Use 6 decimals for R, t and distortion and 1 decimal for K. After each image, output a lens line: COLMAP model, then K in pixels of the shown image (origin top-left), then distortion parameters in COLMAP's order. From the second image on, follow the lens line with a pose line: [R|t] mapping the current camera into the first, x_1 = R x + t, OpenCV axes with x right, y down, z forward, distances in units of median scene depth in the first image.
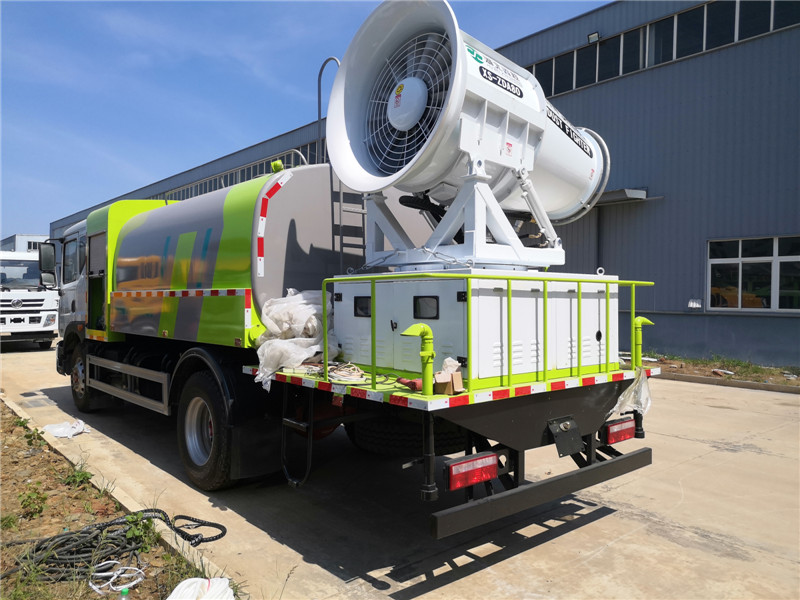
lens RADIAL K [[610.9, 0, 397.7], [0, 610.9, 300.7], [0, 0, 1]] dist [0.001159, -0.006304]
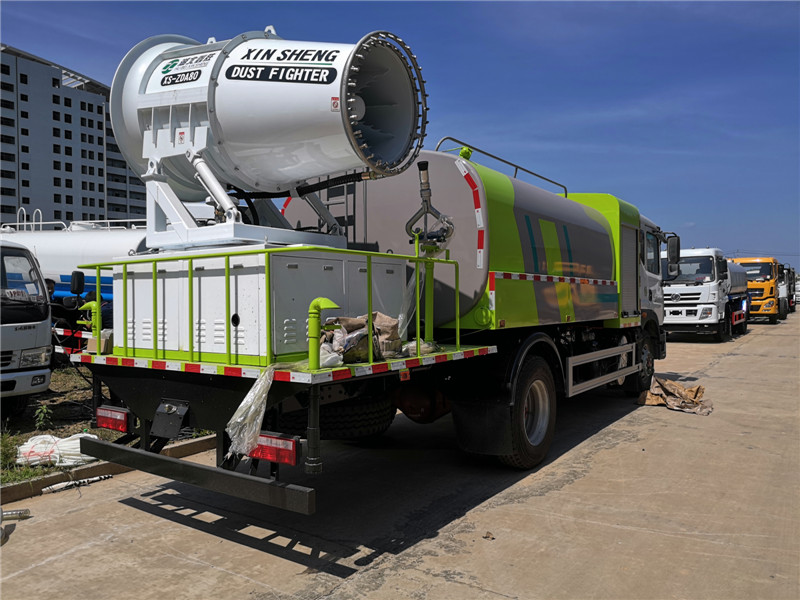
lens RADIAL K [[610.9, 0, 397.7], [0, 610.9, 299.9], [0, 0, 1]] dist [0.001159, -0.006304]
pose [[0.238993, -0.003086, -0.971016, 1.192976], [0.005306, 0.999984, -0.001872, 0.033372], [0.971007, -0.004705, 0.239006, 1.019154]]
